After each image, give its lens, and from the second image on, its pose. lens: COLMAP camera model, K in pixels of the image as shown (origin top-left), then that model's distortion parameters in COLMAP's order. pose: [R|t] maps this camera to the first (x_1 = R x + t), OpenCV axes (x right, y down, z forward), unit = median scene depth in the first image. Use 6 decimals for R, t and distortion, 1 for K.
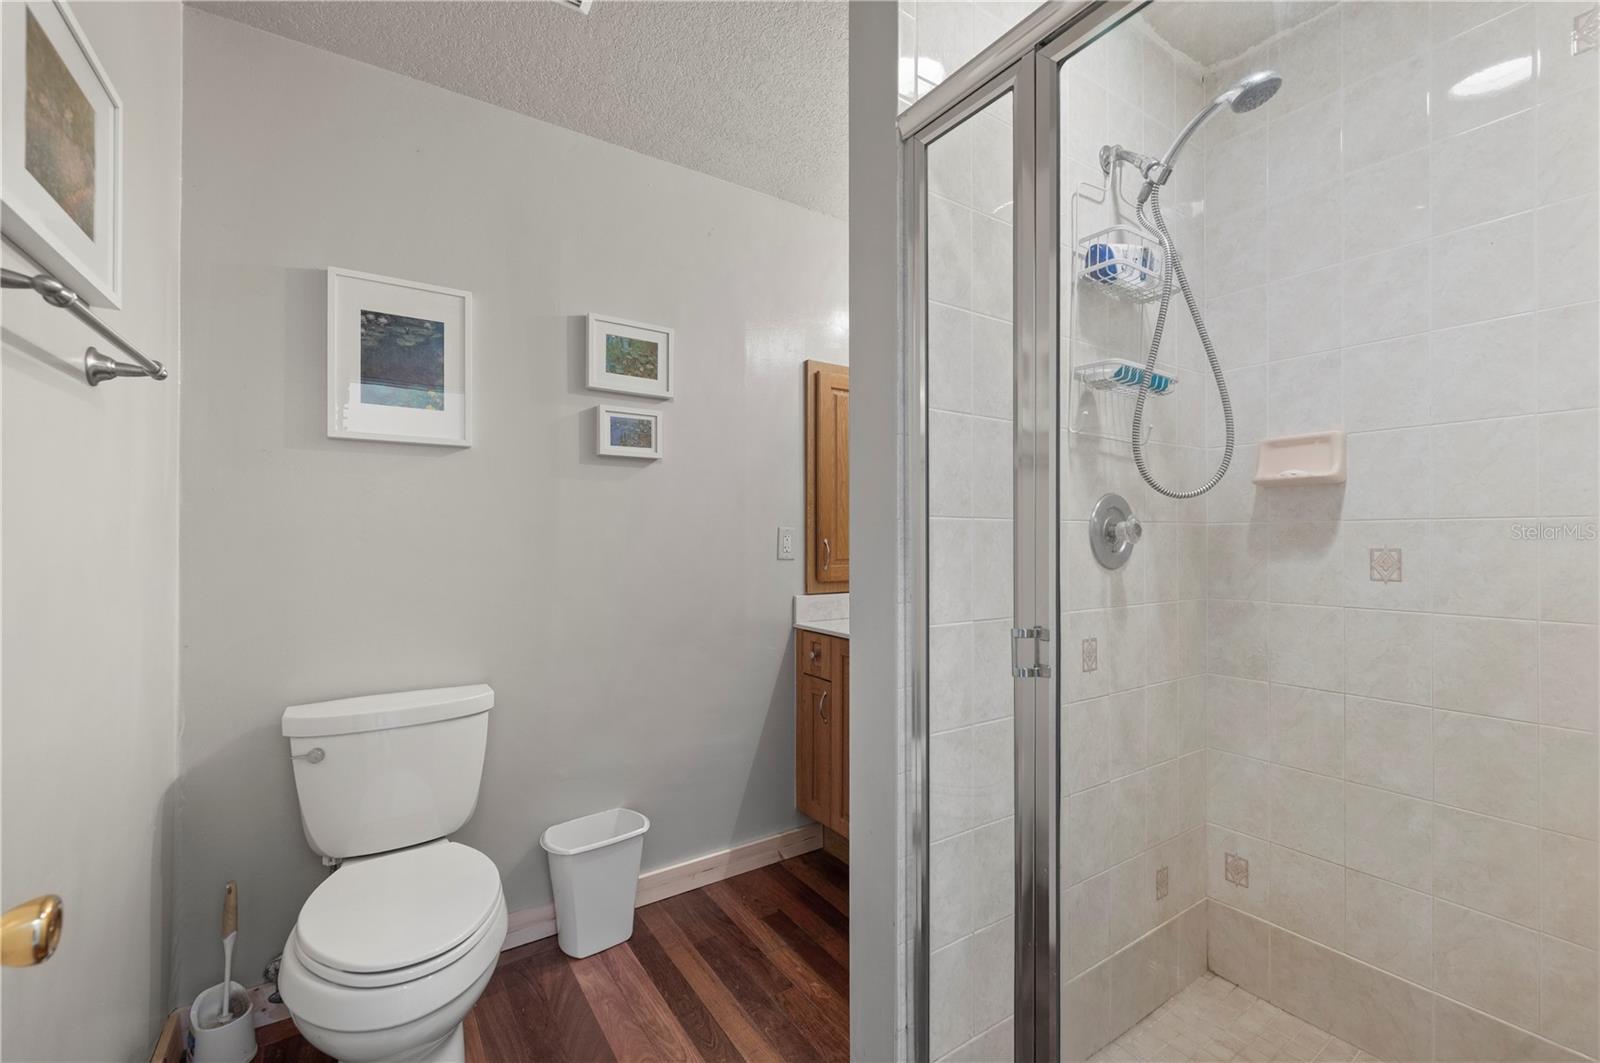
lens RADIAL K [[652.0, 0, 796.1], [0, 652.0, 534.9], [0, 0, 1]] dist [-0.001993, 0.000982]
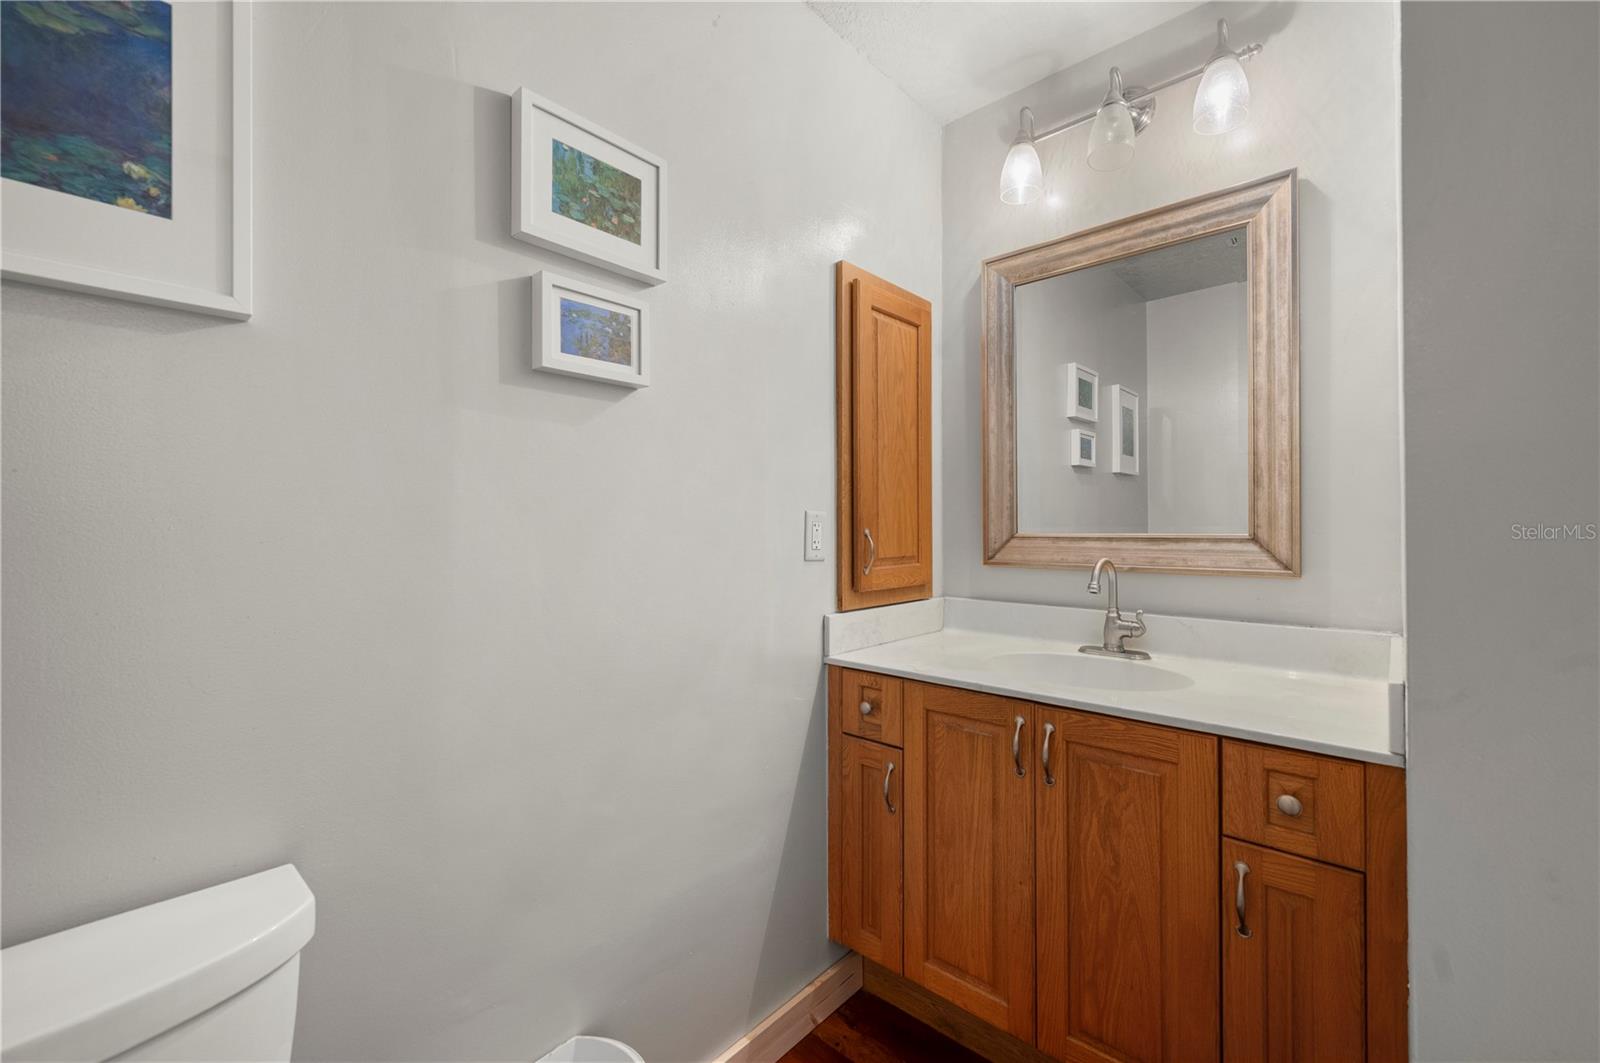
lens RADIAL K [[652.0, 0, 804.9], [0, 652.0, 521.8], [0, 0, 1]] dist [-0.001993, 0.000982]
pose [[0.968017, -0.005452, 0.250827, -0.215739], [0.008101, 0.999922, -0.009530, 0.005738], [-0.250756, 0.011258, 0.967985, 0.421476]]
